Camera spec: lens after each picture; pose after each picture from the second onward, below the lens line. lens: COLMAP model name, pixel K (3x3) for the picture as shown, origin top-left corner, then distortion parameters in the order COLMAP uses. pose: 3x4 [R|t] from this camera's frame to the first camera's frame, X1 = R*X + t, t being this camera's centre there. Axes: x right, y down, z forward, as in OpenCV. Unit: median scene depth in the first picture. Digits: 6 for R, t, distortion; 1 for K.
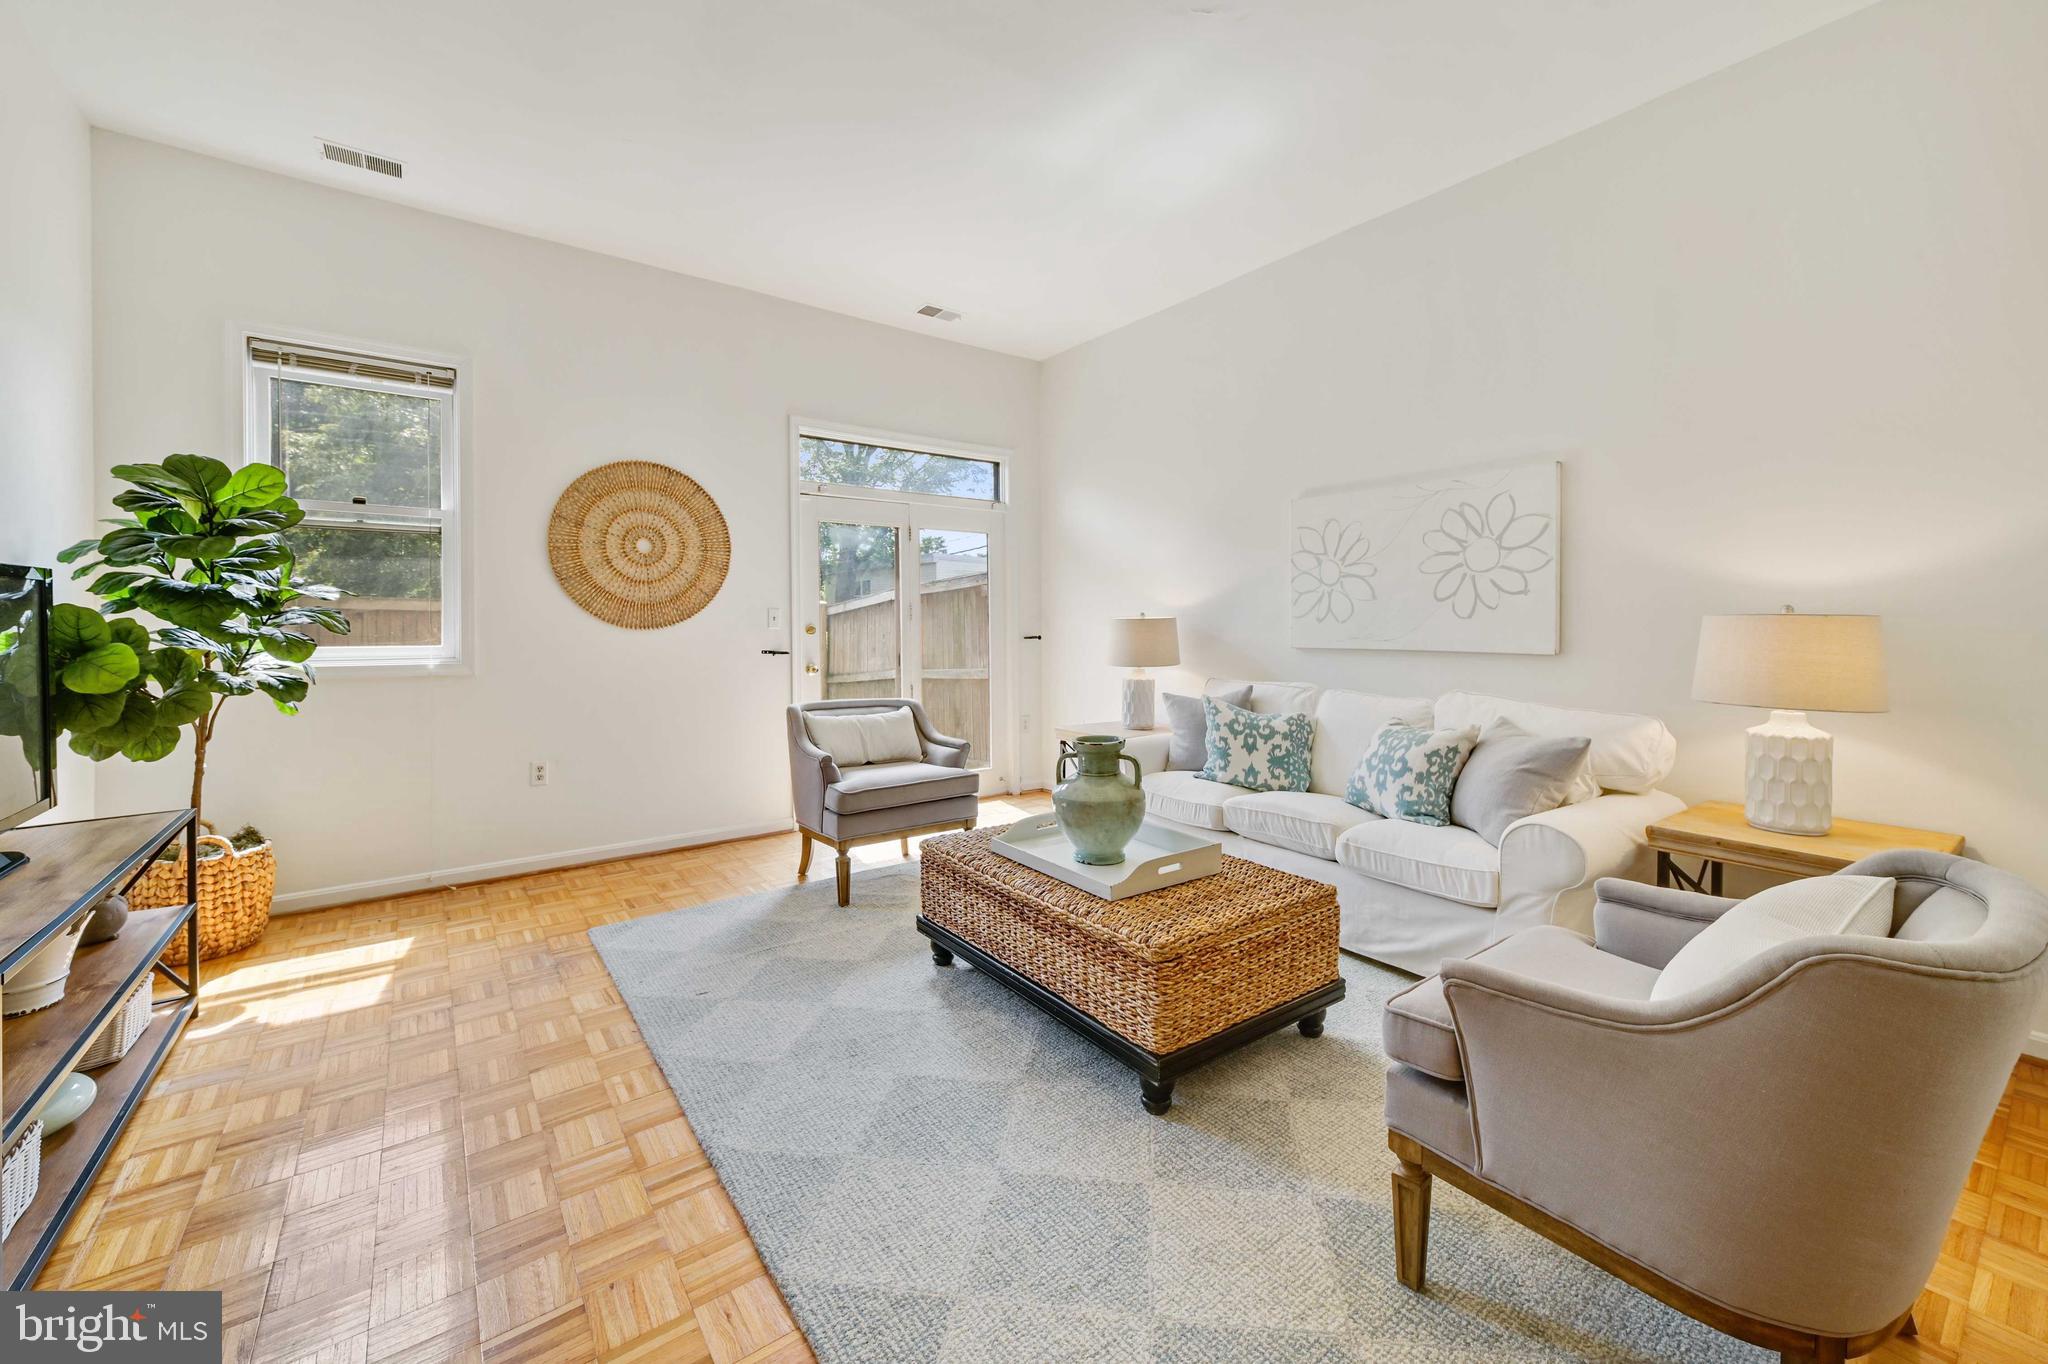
lens RADIAL K [[811.0, 0, 1034.8], [0, 811.0, 627.3], [0, 0, 1]] dist [0.002793, 0.000215]
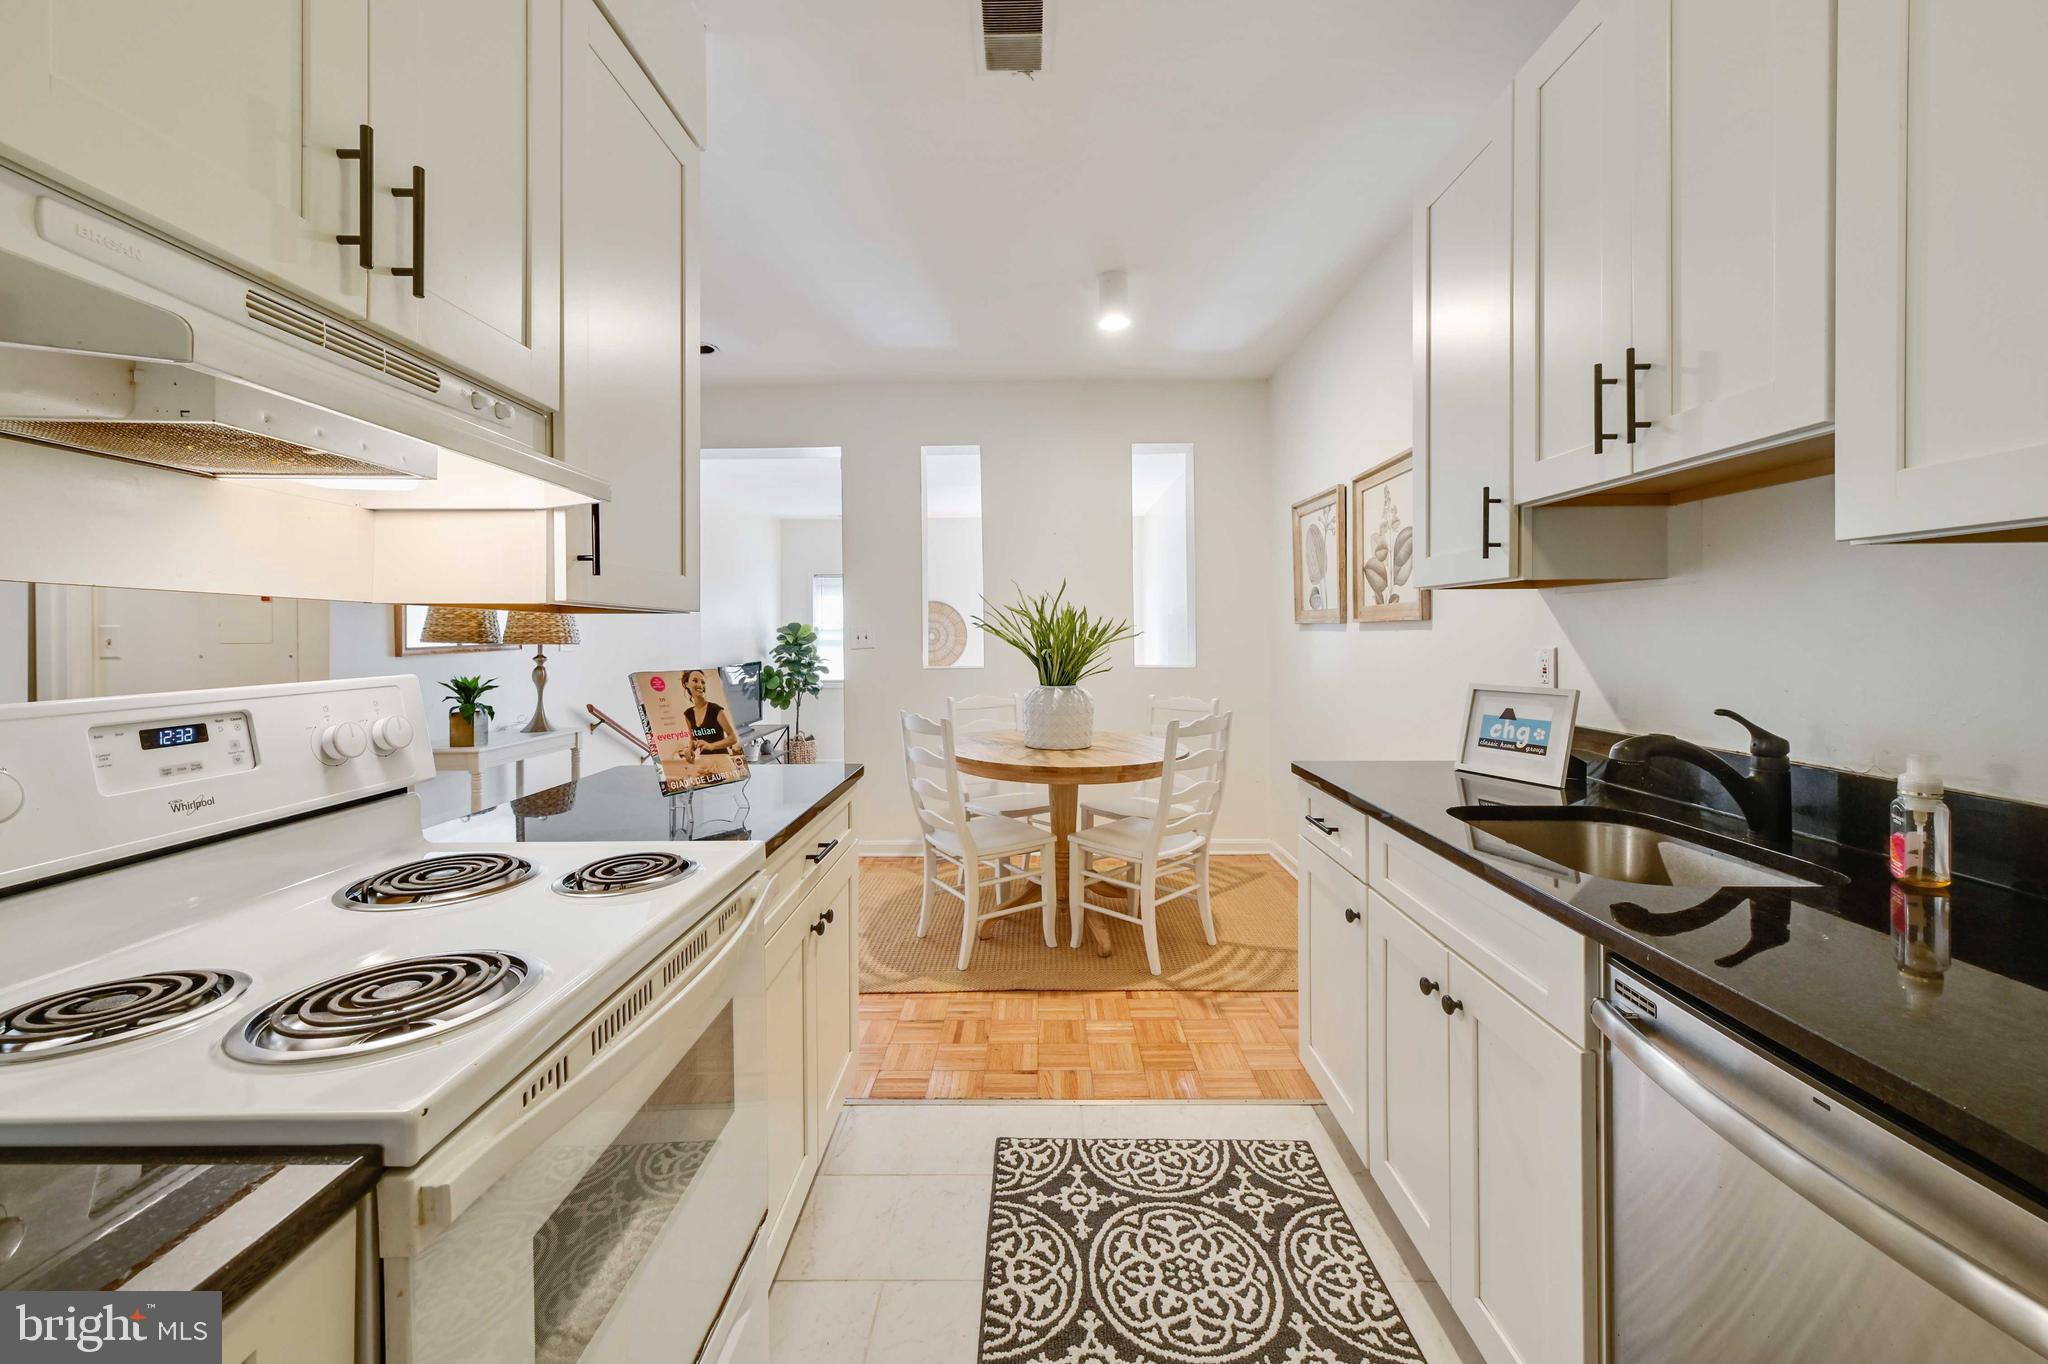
lens RADIAL K [[787.3, 0, 1029.0], [0, 787.3, 630.6], [0, 0, 1]] dist [0.001197, -0.000038]
pose [[0.795266, -0.004785, -0.606241, 1.448331], [0.001923, 0.999984, -0.005370, -0.128702], [0.606257, 0.003105, 0.795263, -0.849151]]
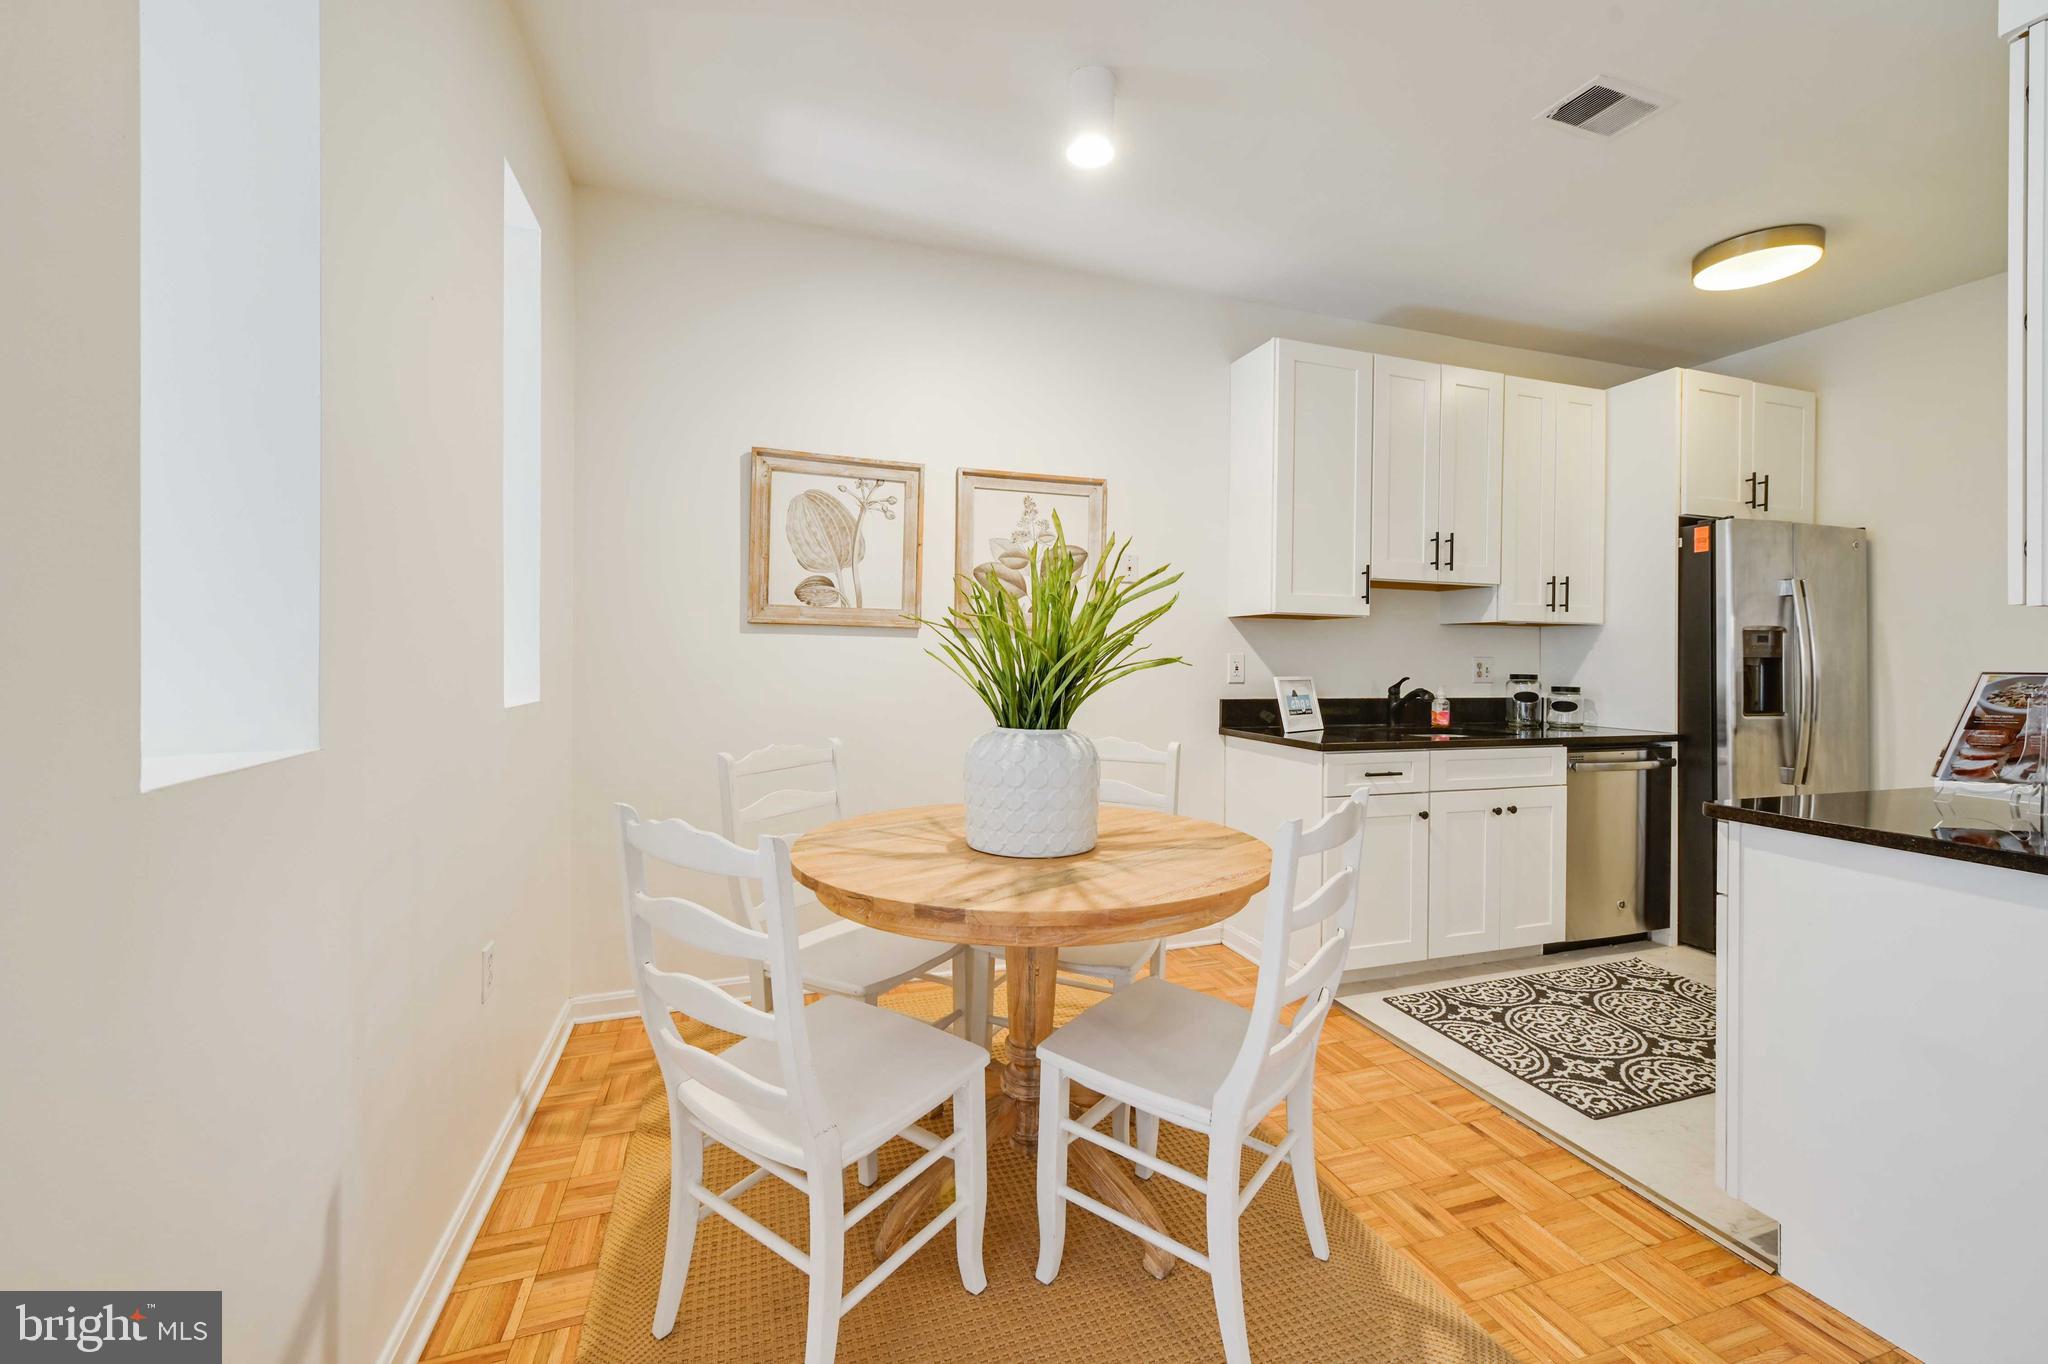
lens RADIAL K [[807.9, 0, 1026.3], [0, 807.9, 656.3], [0, 0, 1]] dist [0.005971, -0.000250]
pose [[0.319454, 0.005943, 0.947583, 0.411605], [-0.008293, 0.999960, -0.003476, -0.110682], [-0.947565, -0.006748, 0.319491, -0.226361]]
